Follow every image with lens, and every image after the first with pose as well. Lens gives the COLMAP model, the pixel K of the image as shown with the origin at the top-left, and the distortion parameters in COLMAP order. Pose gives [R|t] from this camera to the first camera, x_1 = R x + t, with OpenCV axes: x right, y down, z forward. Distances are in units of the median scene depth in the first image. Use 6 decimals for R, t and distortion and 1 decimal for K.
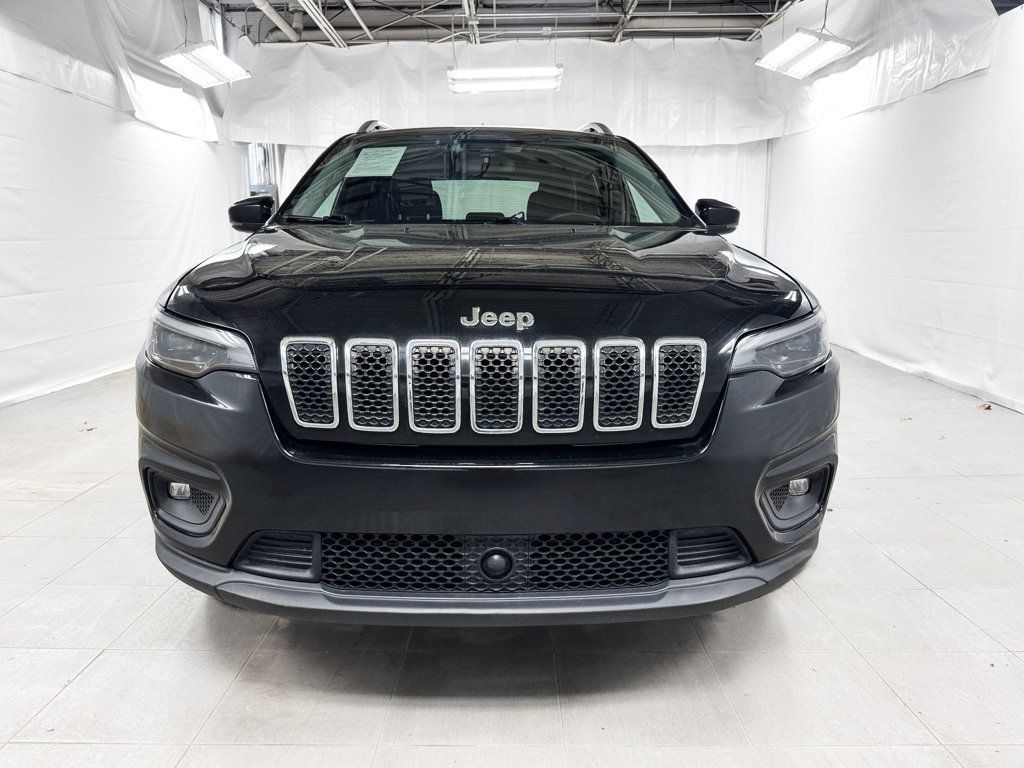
lens RADIAL K [[740.9, 0, 516.6], [0, 740.9, 383.8], [0, 0, 1]] dist [0.002427, -0.008021]
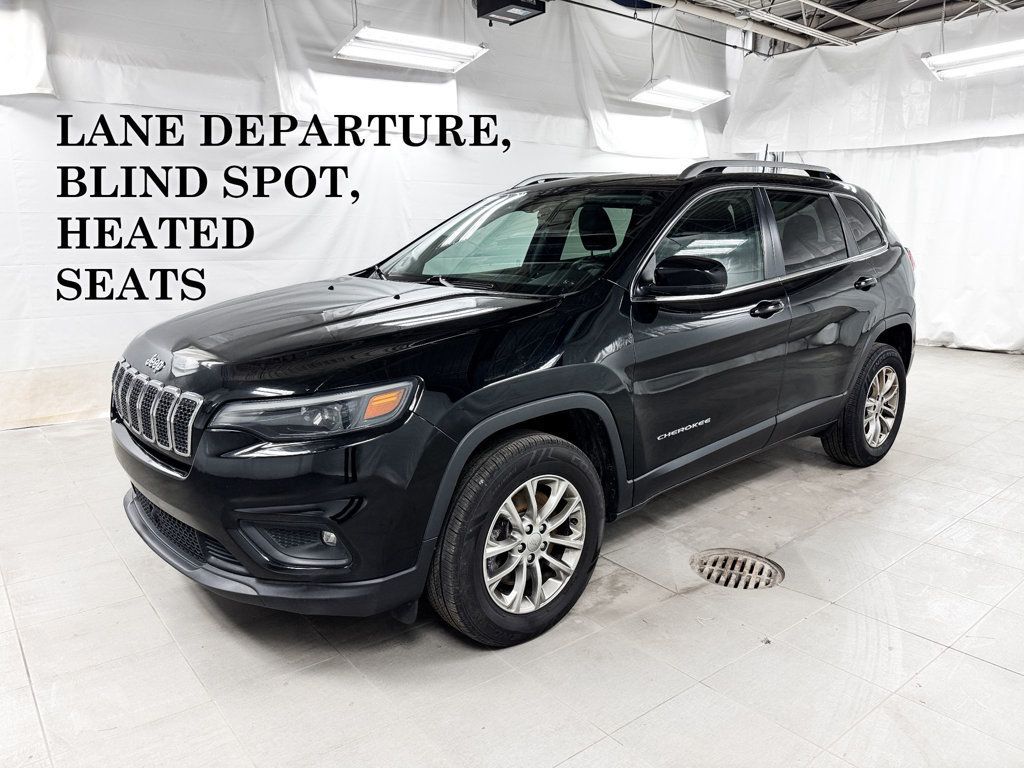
lens RADIAL K [[740.9, 0, 516.6], [0, 740.9, 383.8], [0, 0, 1]] dist [0.002427, -0.008021]
pose [[0.667838, 0.142727, -0.730494, 0.279328], [-0.132091, 0.988591, 0.072393, -0.044993], [0.732492, 0.048145, 0.679071, 0.078779]]
